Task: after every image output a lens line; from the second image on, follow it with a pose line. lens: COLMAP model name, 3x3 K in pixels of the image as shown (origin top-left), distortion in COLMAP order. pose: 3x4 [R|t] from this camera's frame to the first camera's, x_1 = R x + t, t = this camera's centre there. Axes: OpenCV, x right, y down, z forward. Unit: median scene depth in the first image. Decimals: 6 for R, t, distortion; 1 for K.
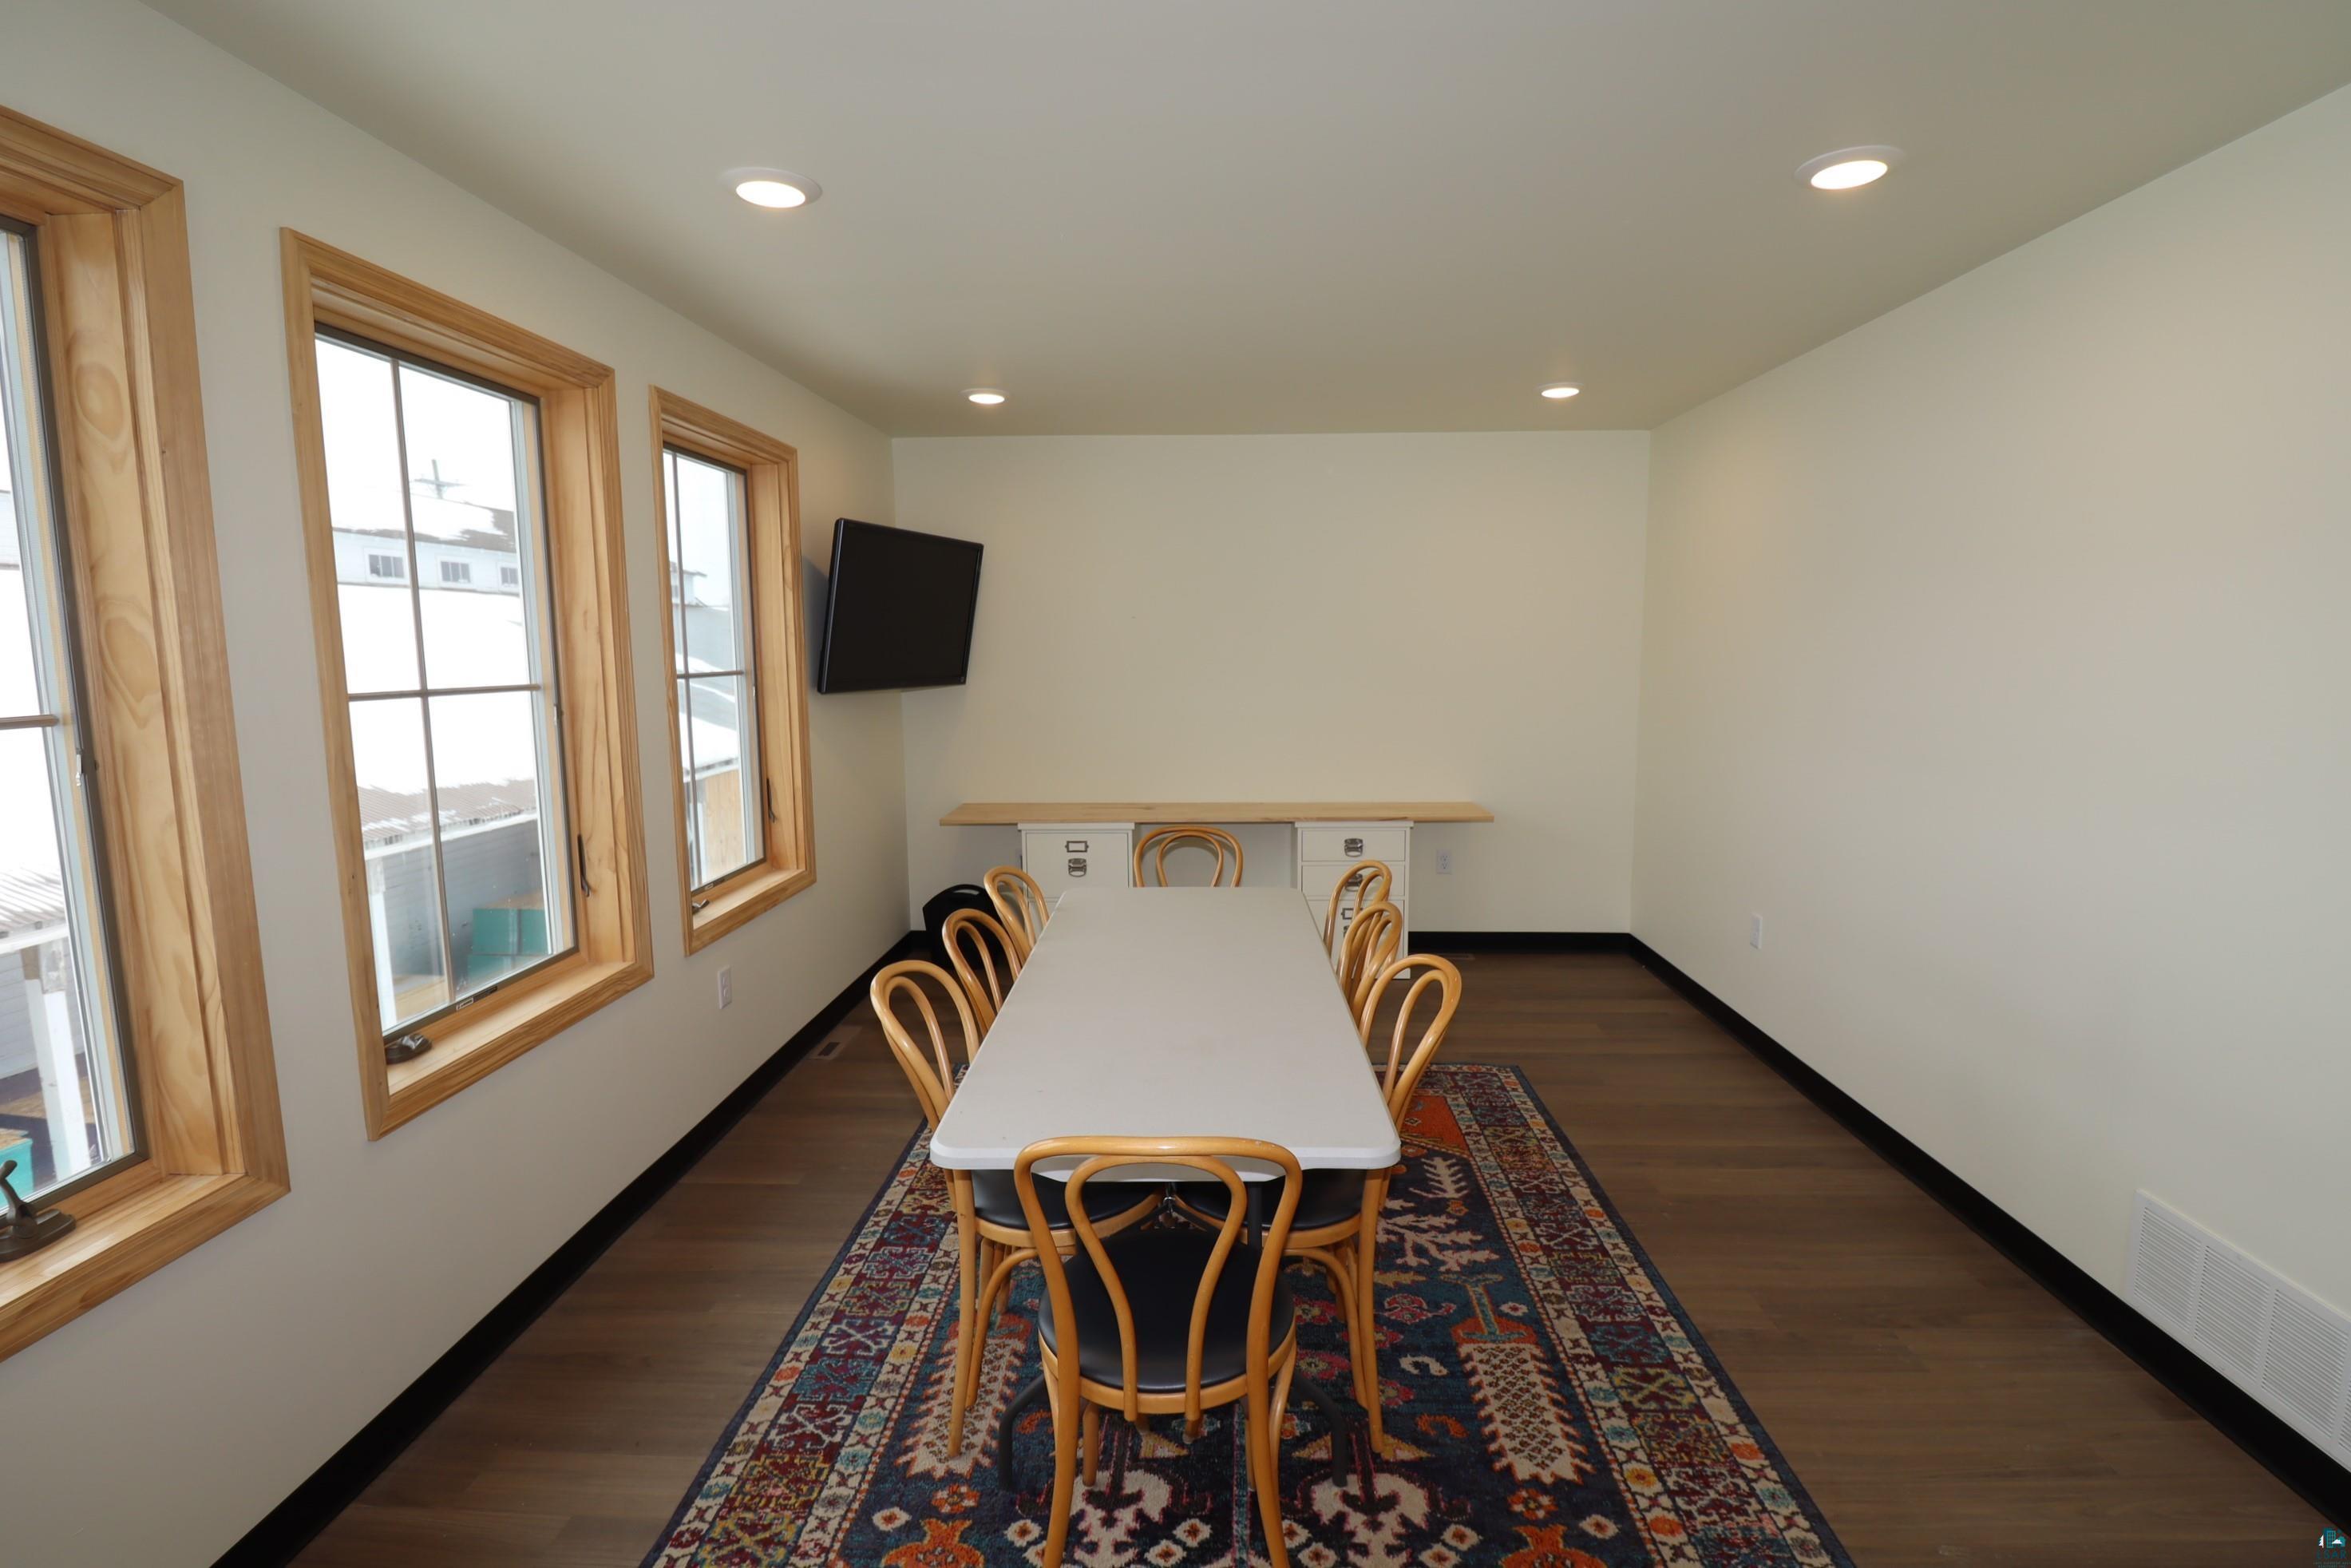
lens RADIAL K [[1112.7, 0, 1192.8], [0, 1112.7, 778.6], [0, 0, 1]] dist [0.000473, -0.011776]
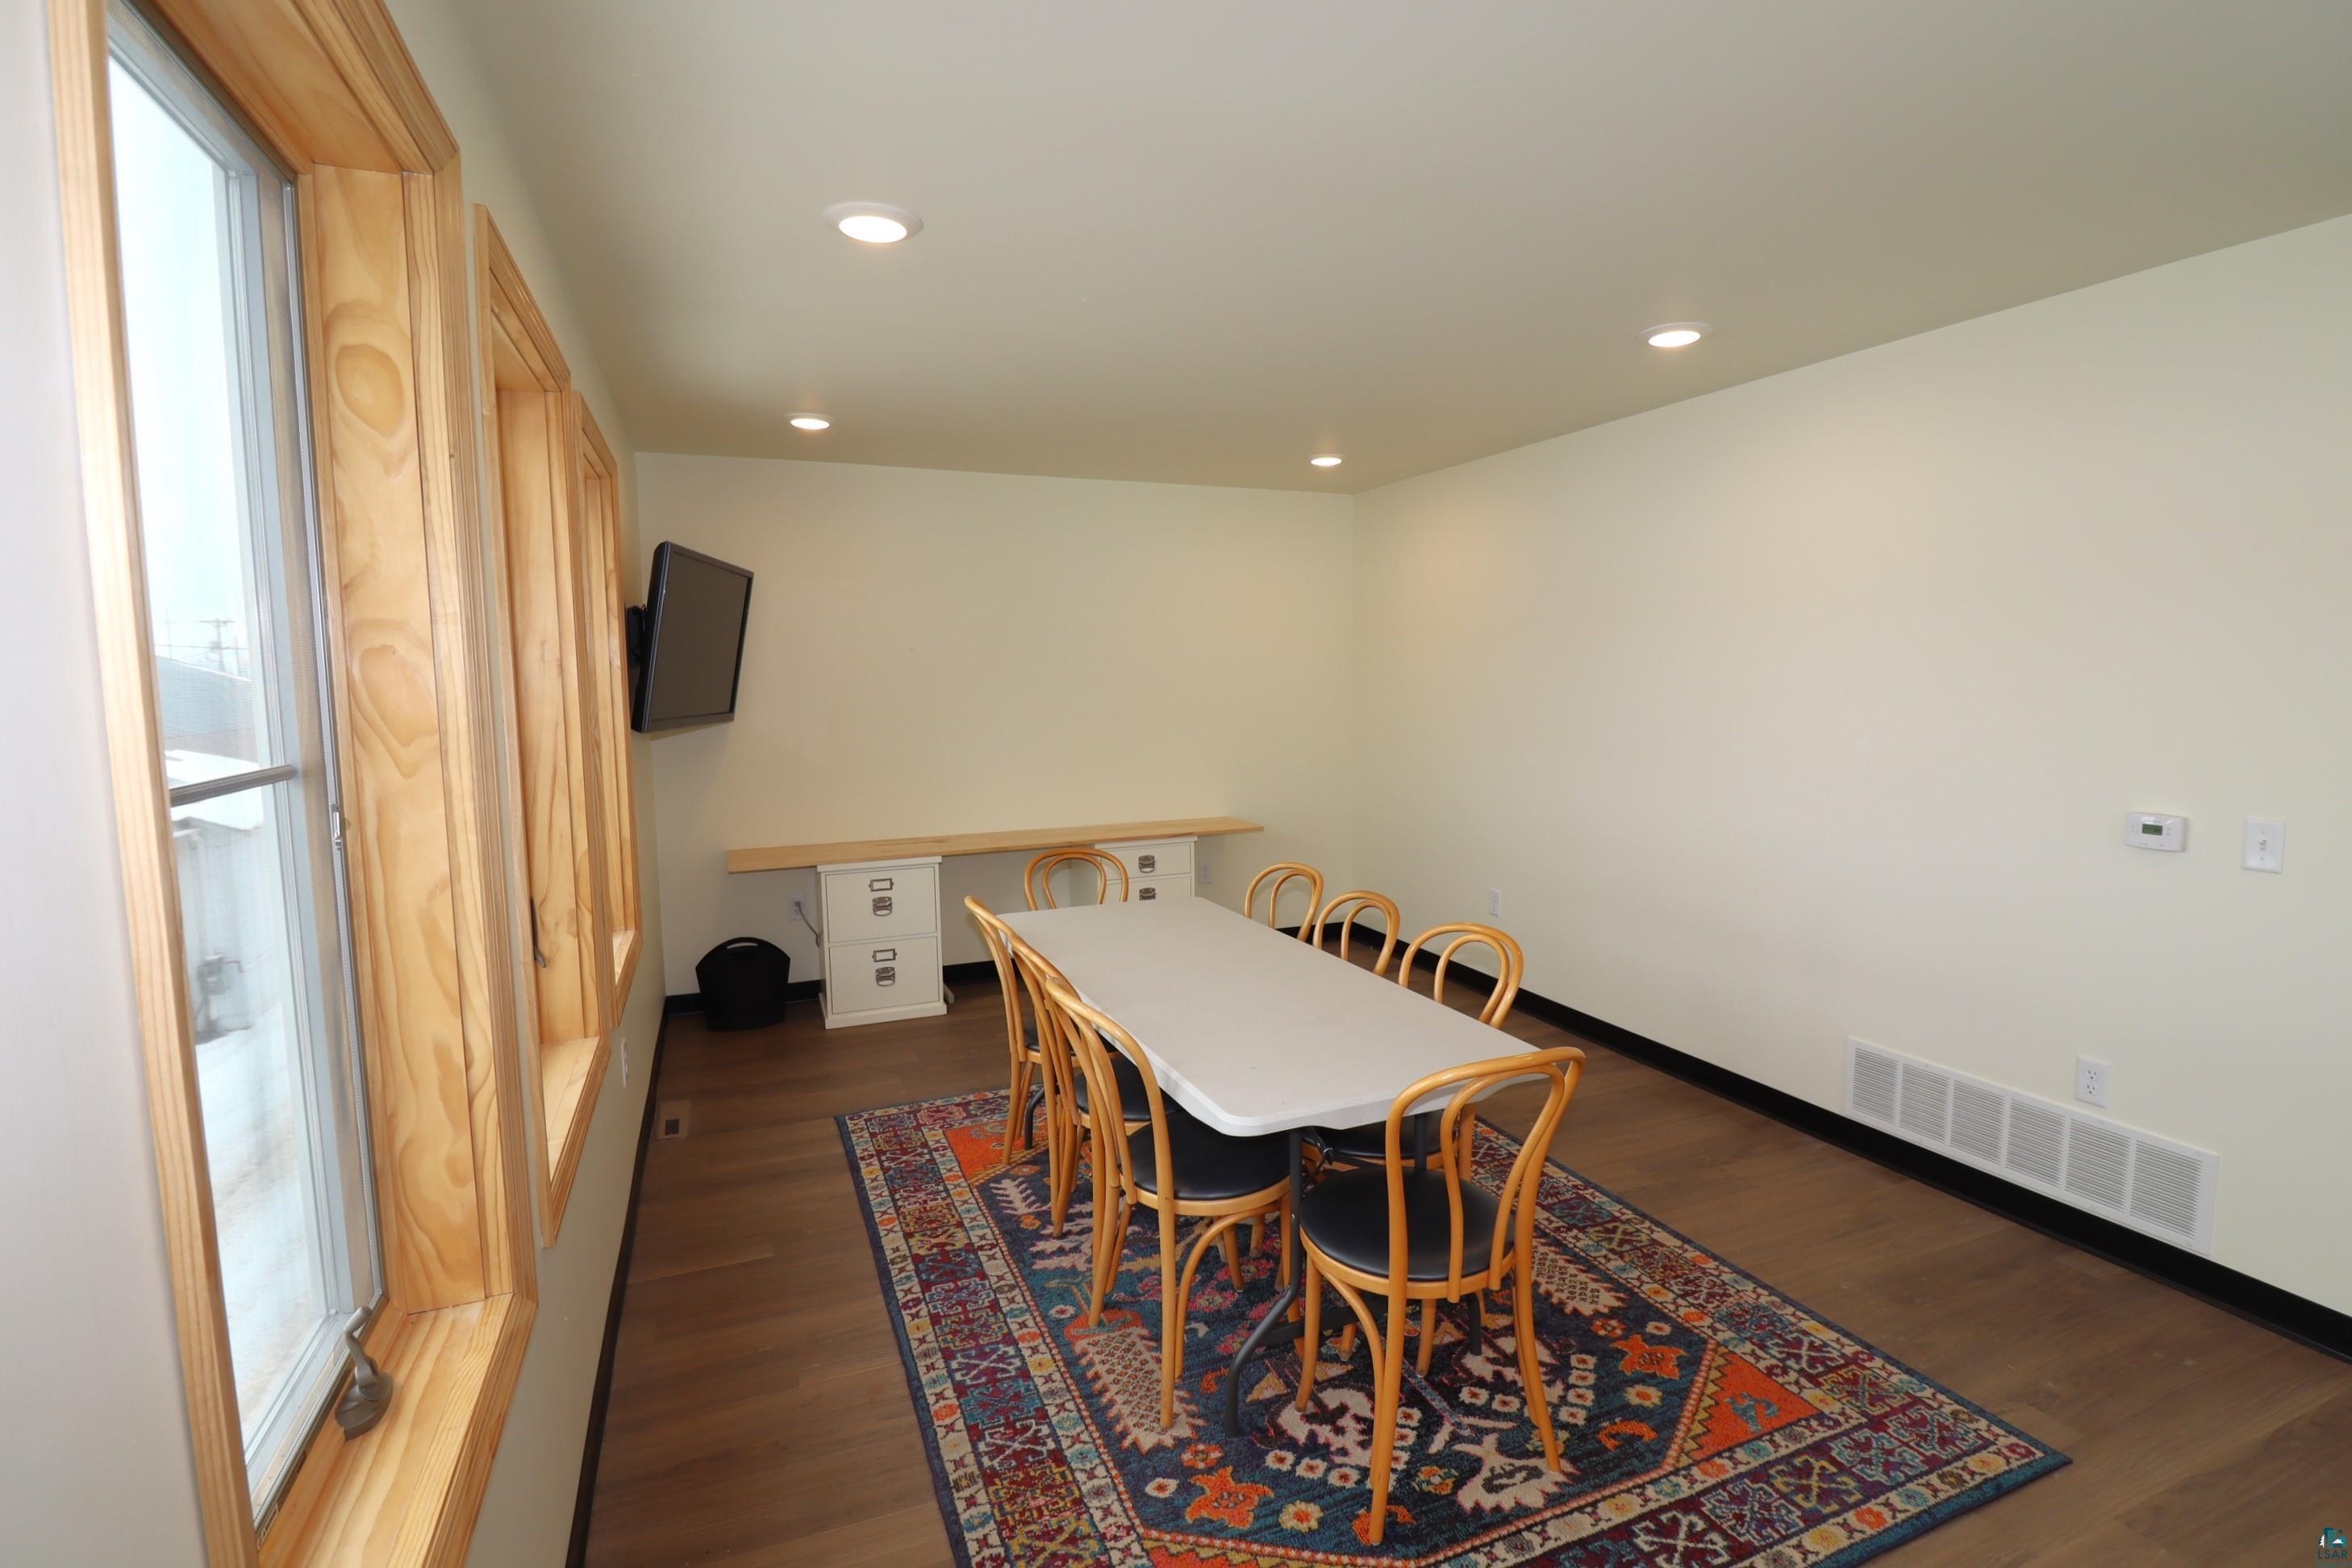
lens RADIAL K [[1126.3, 0, 1198.3], [0, 1126.3, 779.4], [0, 0, 1]] dist [-0.003992, -0.000949]
pose [[0.907998, -0.043918, 0.416666, -0.518903], [0.056108, 0.998279, -0.017047, 0.003288], [-0.415200, 0.038857, 0.908900, -0.023113]]
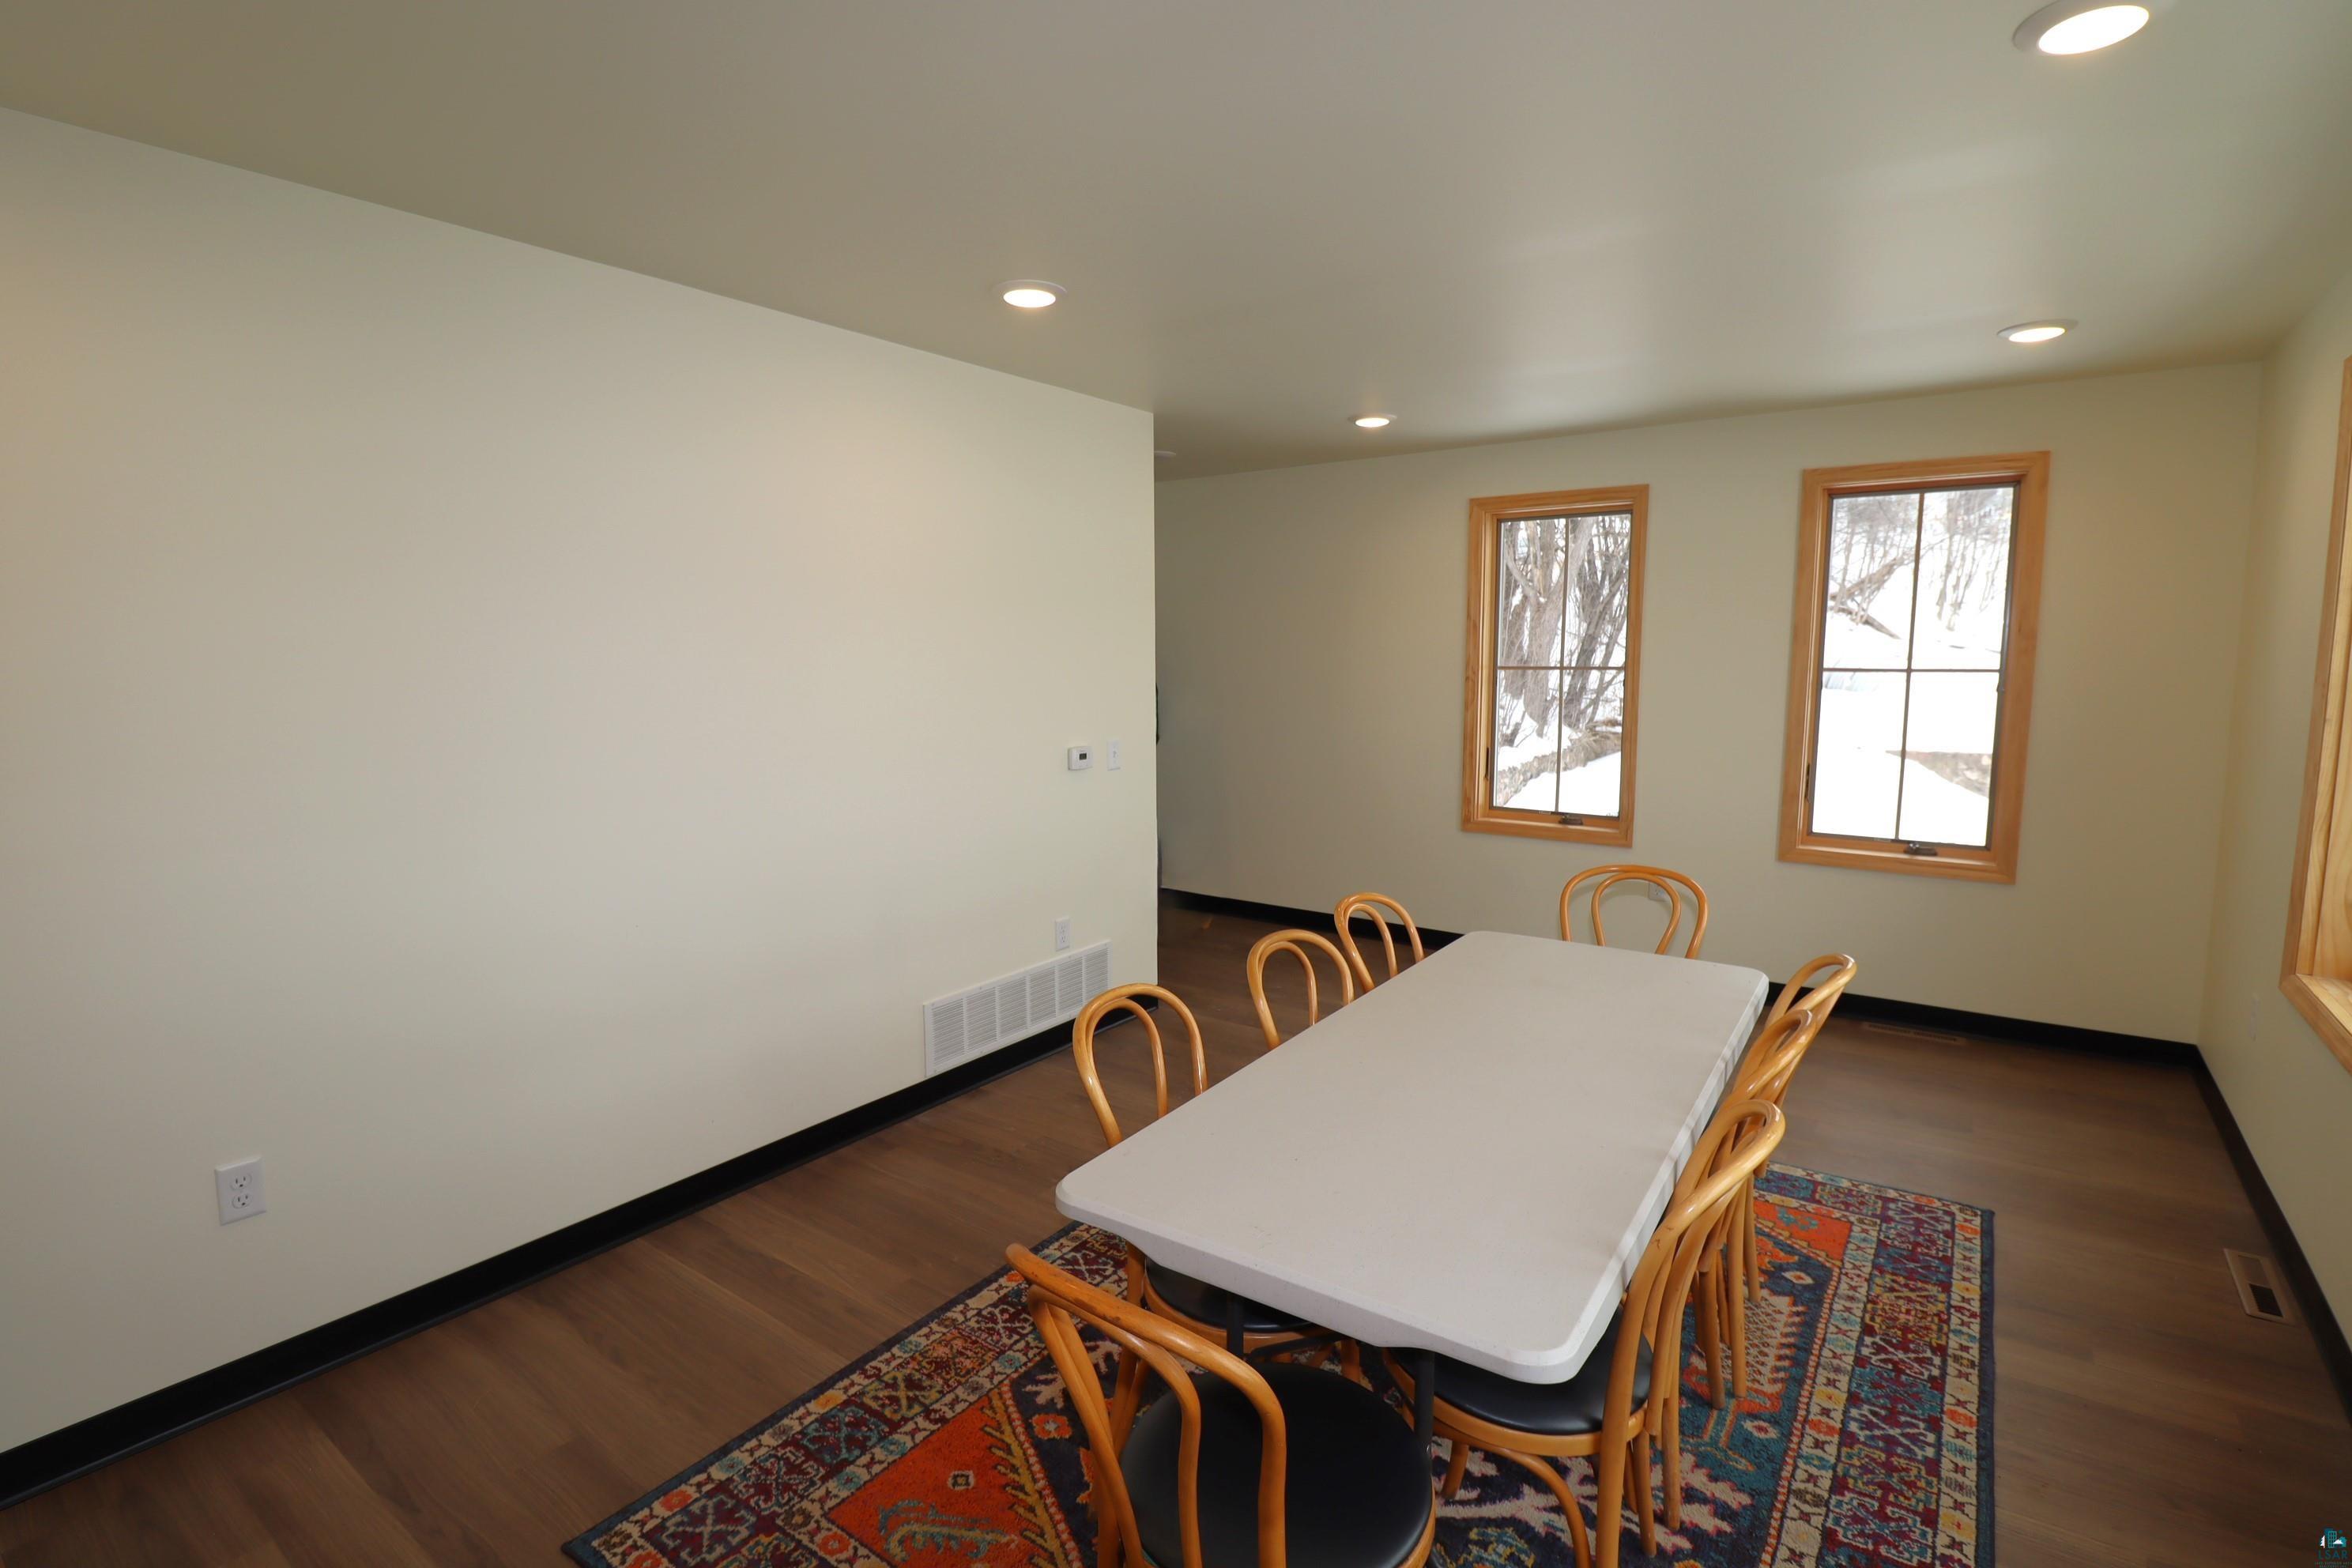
lens RADIAL K [[1096.4, 0, 1193.8], [0, 1096.4, 781.5], [0, 0, 1]] dist [0.010546, -0.021274]
pose [[-0.834103, -0.055585, 0.548801, -0.281511], [0.079517, 0.972402, 0.219344, -0.231972], [-0.545848, 0.226595, -0.806663, 1.859741]]
